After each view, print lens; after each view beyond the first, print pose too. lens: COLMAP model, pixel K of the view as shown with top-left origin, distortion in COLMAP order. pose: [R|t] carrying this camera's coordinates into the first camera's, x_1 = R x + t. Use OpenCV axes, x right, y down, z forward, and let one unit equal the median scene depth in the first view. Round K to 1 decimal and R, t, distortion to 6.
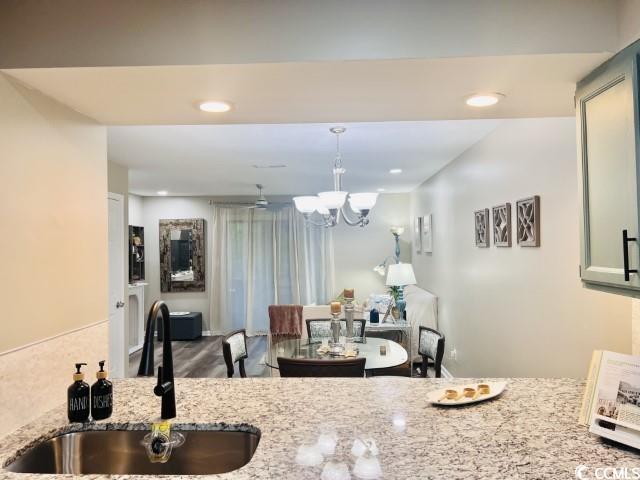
lens RADIAL K [[479.3, 0, 318.5], [0, 479.3, 239.9], [0, 0, 1]] dist [0.053595, -0.056602]
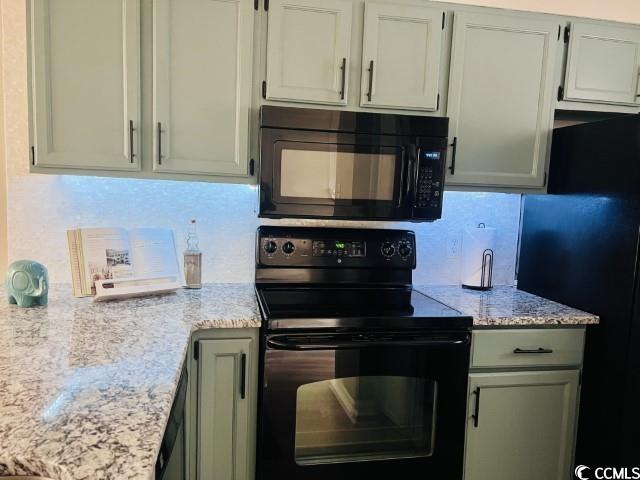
lens RADIAL K [[479.3, 0, 320.9], [0, 479.3, 242.6], [0, 0, 1]] dist [0.053595, -0.056602]
pose [[-0.220993, -0.086996, 0.971387, -0.233134], [-0.040678, 0.995969, 0.079944, 0.057462], [-0.974427, -0.021847, -0.223641, 0.272624]]
